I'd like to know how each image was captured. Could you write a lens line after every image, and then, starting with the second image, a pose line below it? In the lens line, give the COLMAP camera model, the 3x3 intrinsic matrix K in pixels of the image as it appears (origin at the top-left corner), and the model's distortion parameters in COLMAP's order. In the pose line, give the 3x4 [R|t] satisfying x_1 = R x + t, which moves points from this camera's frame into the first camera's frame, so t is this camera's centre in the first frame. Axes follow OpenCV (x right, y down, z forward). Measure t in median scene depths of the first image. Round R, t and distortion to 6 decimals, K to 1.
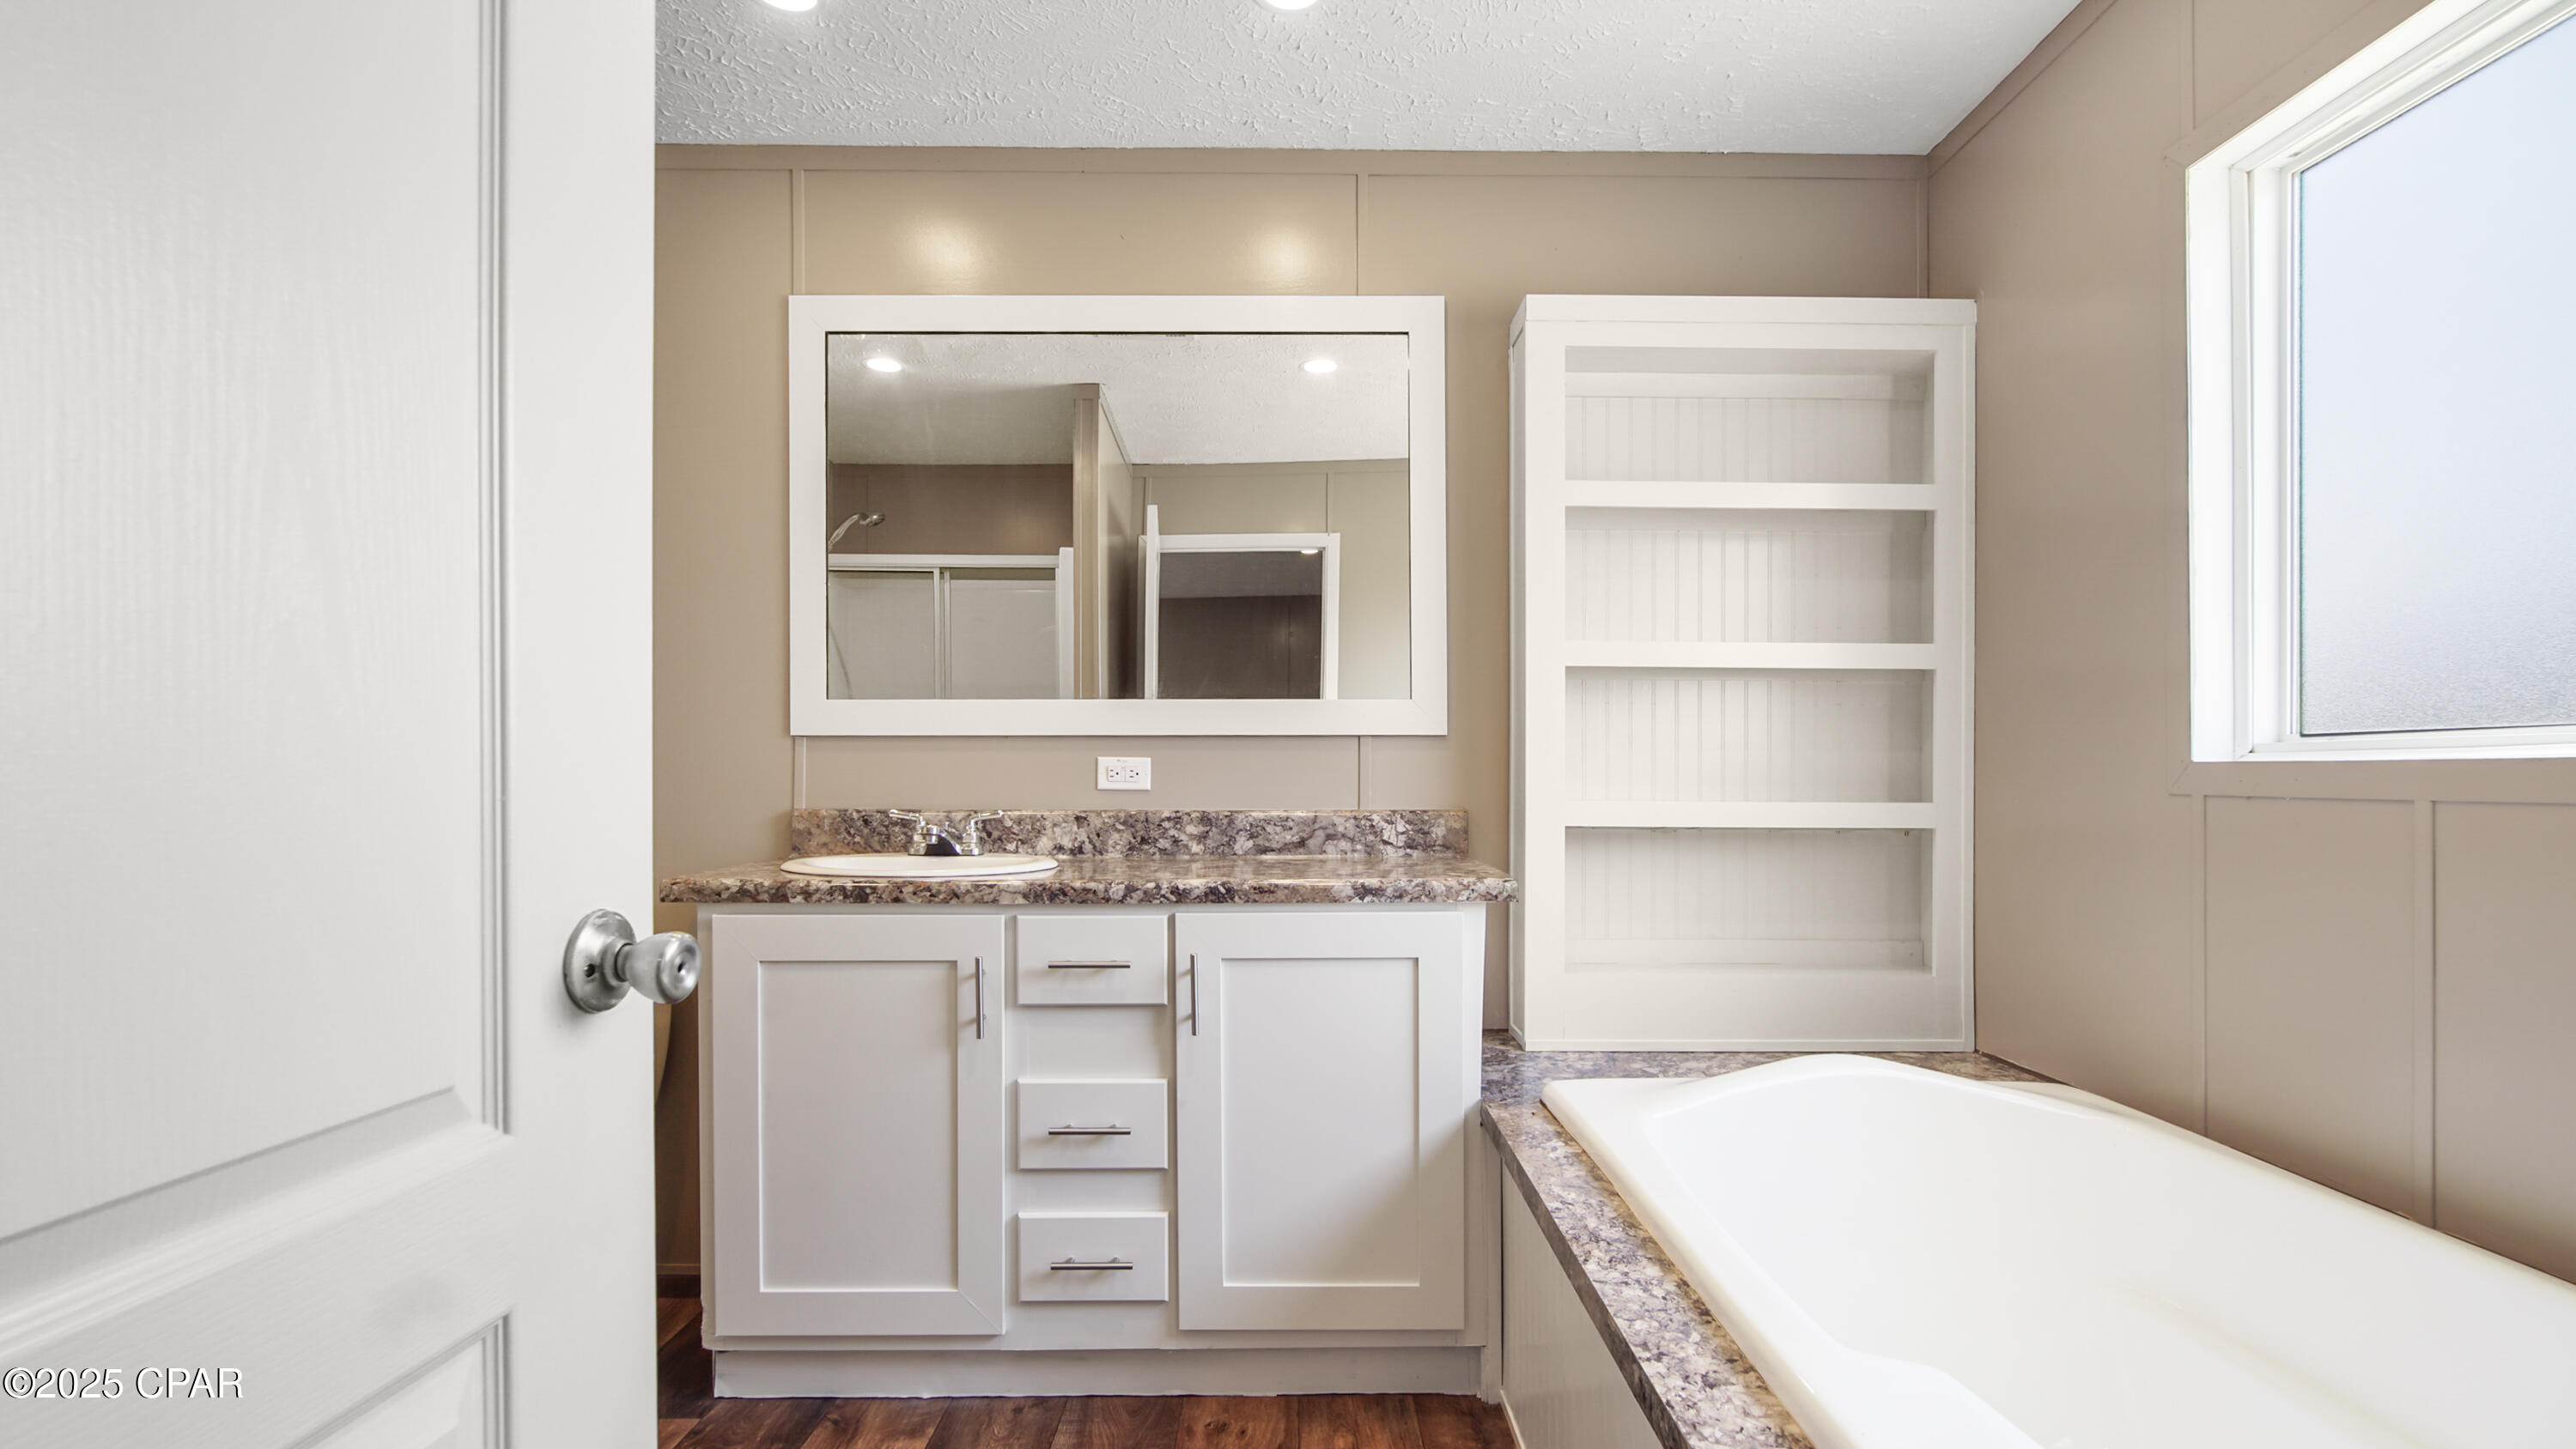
lens RADIAL K [[1166.5, 0, 1278.0], [0, 1166.5, 746.4], [0, 0, 1]] dist [0.000024, 0.000789]
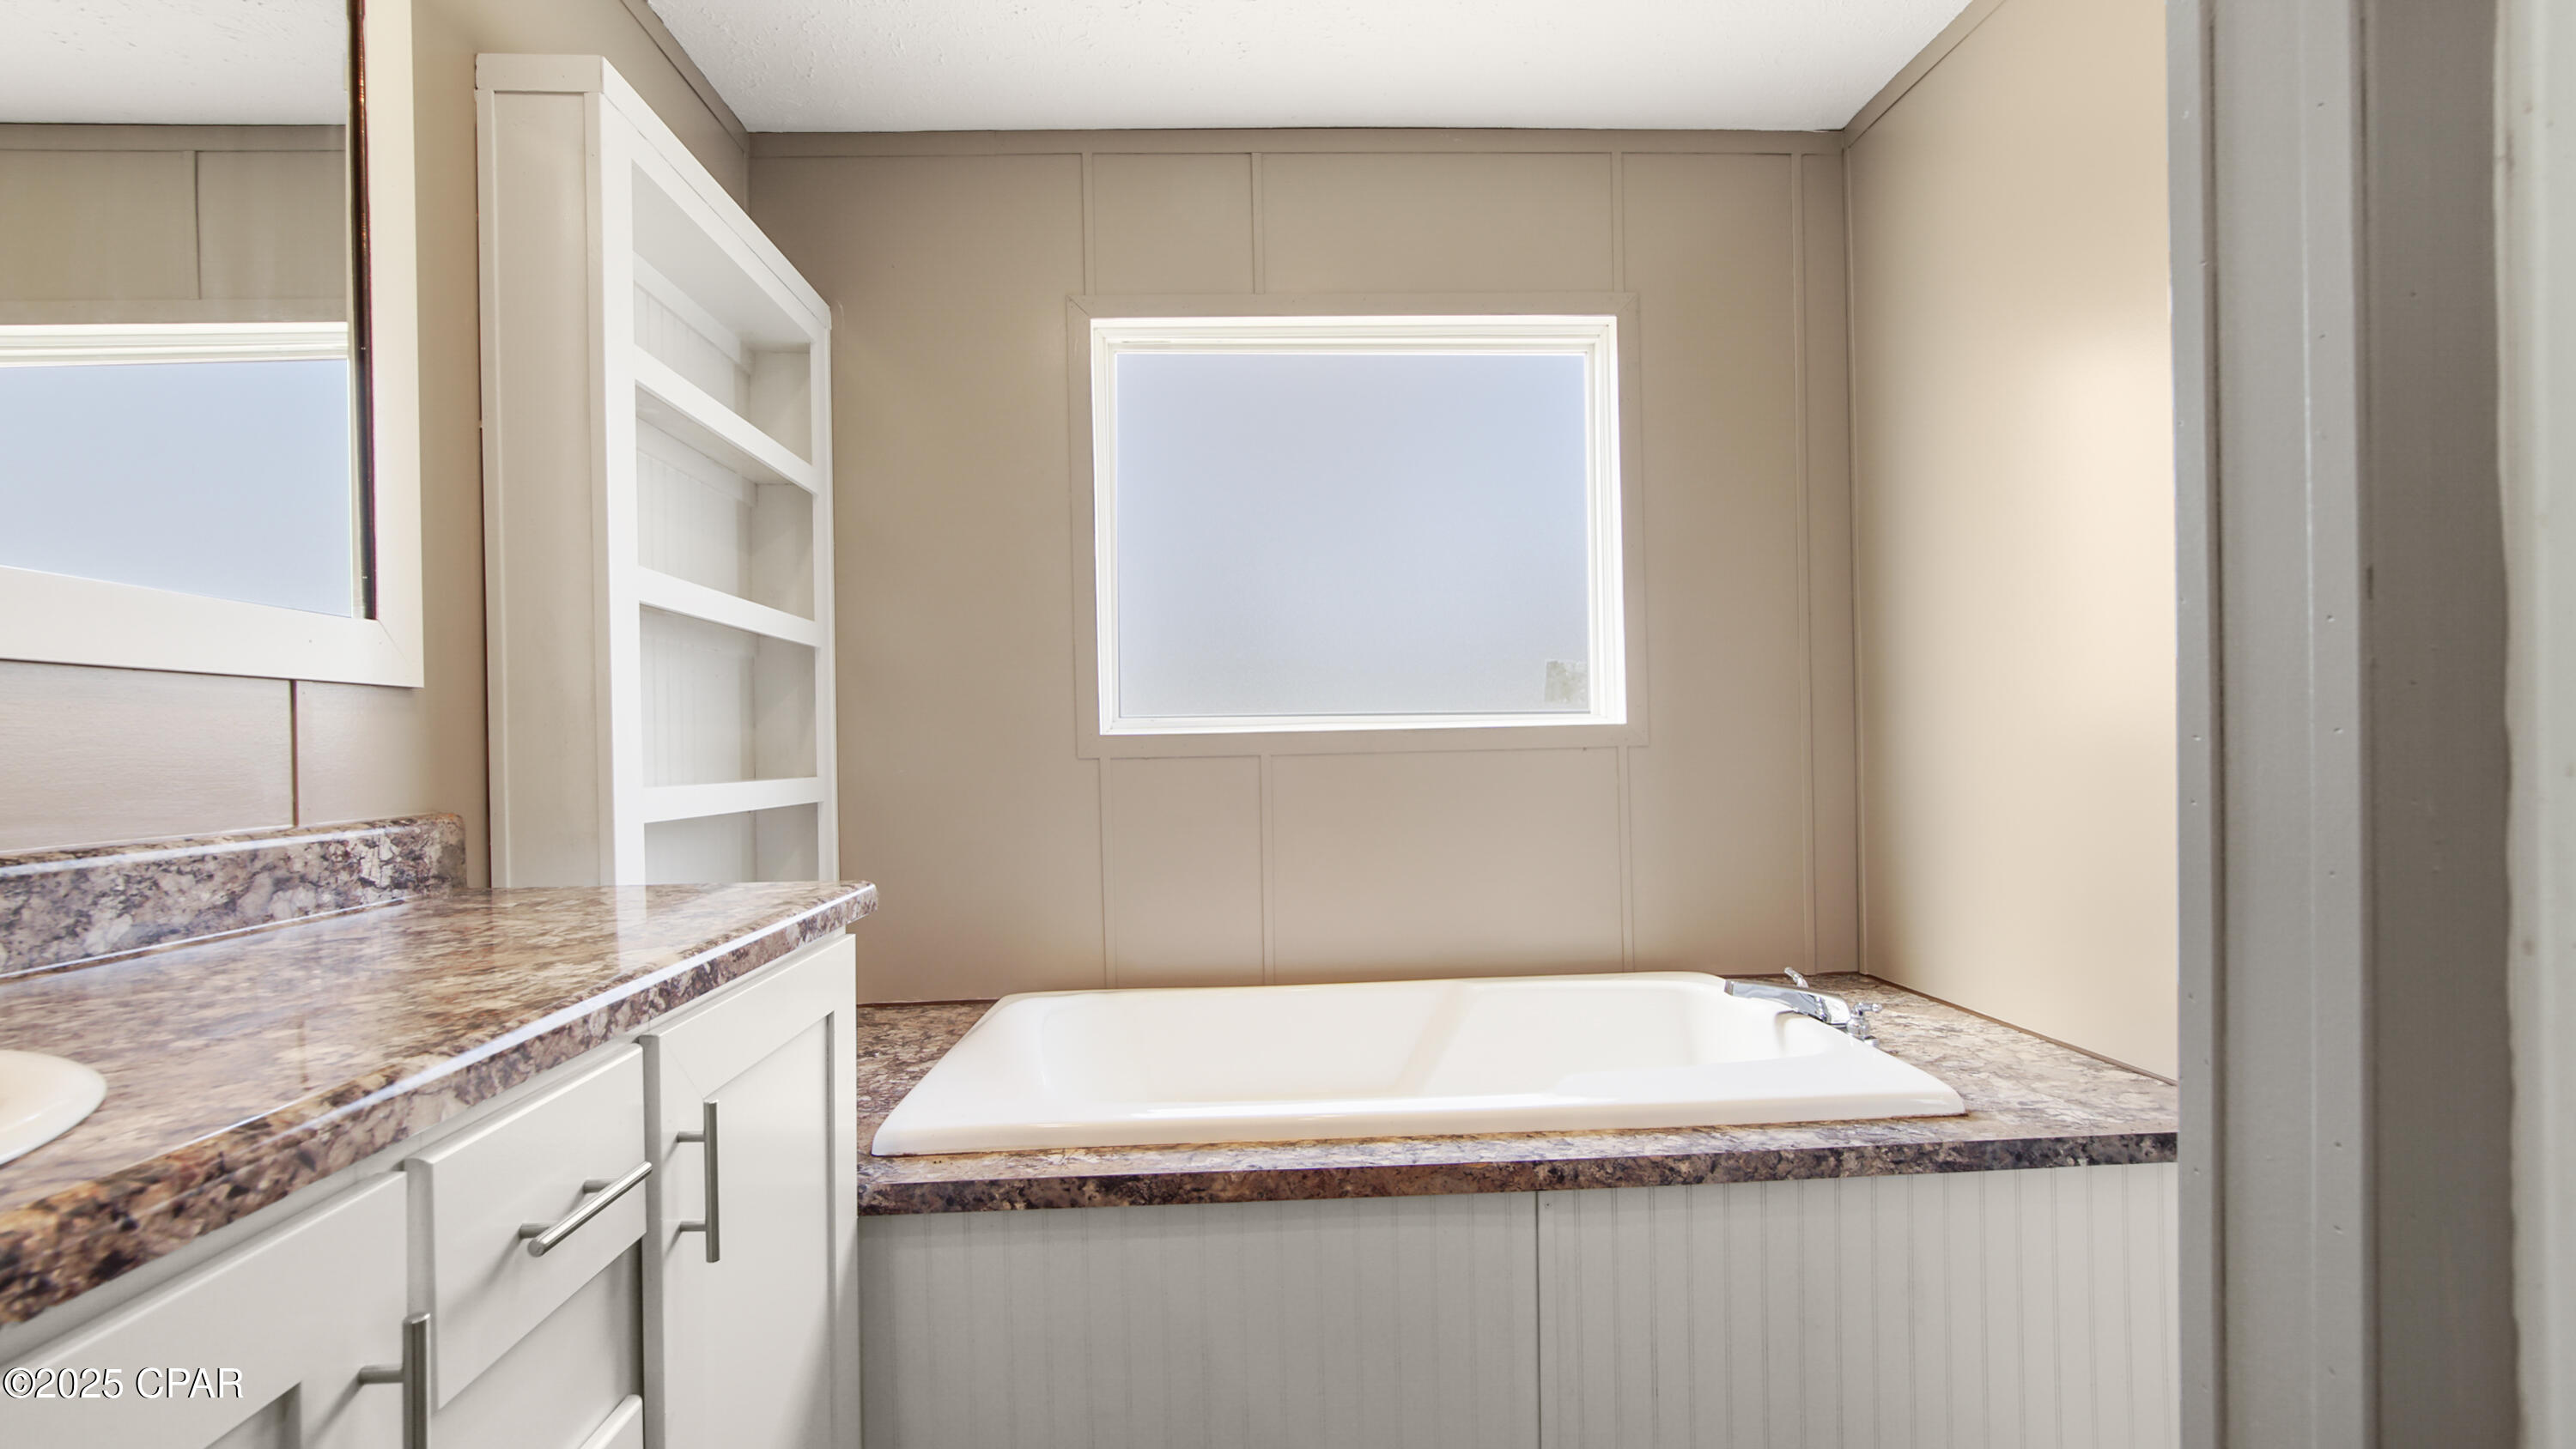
lens RADIAL K [[1166.5, 0, 1278.0], [0, 1166.5, 746.4], [0, 0, 1]] dist [0.000024, 0.000789]
pose [[-0.045734, -0.001278, 0.998953, -0.460719], [-0.004429, 0.999990, 0.001077, 0.017512], [-0.998944, -0.004375, -0.045739, 0.607080]]
